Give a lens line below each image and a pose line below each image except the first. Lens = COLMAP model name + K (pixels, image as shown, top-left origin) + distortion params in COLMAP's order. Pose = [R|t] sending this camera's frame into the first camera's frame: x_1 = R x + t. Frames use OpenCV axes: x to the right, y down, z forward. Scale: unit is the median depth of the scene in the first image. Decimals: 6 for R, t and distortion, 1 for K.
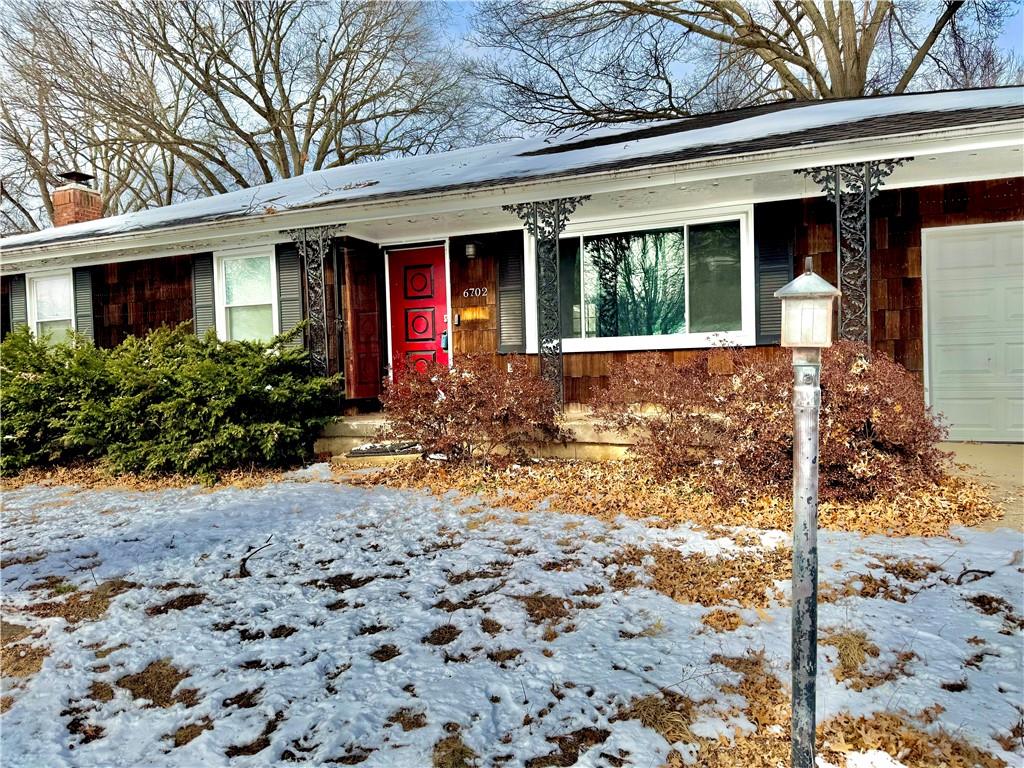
lens RADIAL K [[730.9, 0, 462.2], [0, 730.9, 381.2], [0, 0, 1]] dist [0.108409, -0.163891]
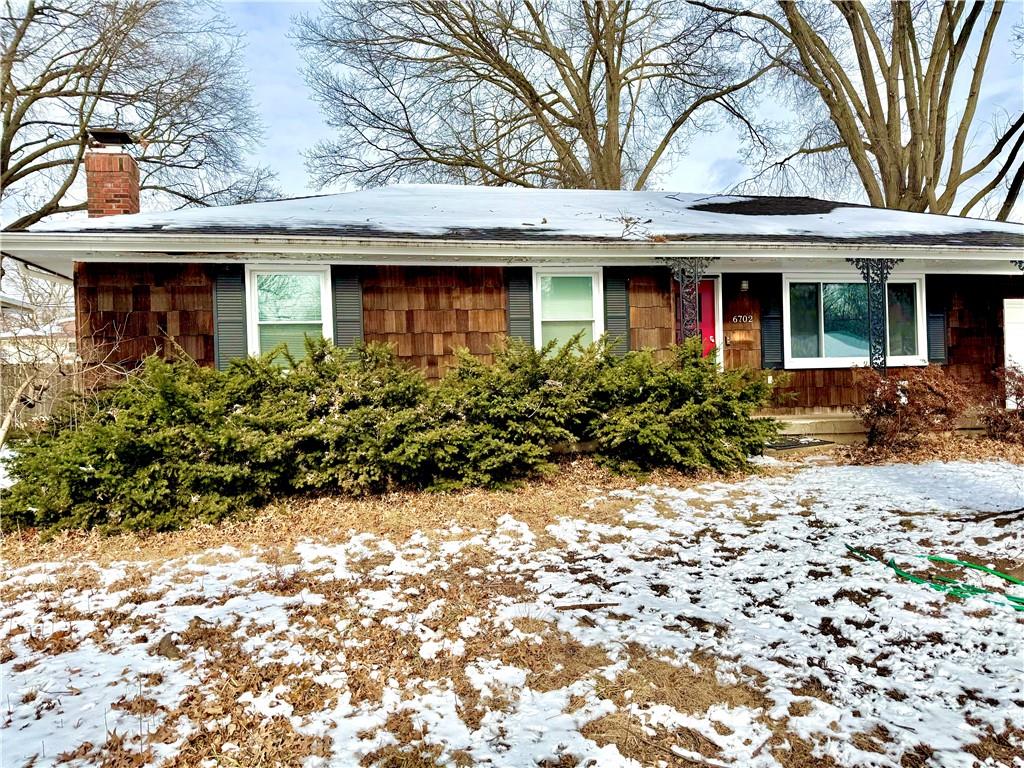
lens RADIAL K [[816.3, 0, 421.8], [0, 816.3, 385.1], [0, 0, 1]] dist [0.097309, -0.125752]
pose [[0.802827, 0.009190, 0.596141, -1.248779], [0.018586, 0.999010, -0.040430, 0.036525], [-0.595922, 0.043538, 0.801862, 0.207184]]
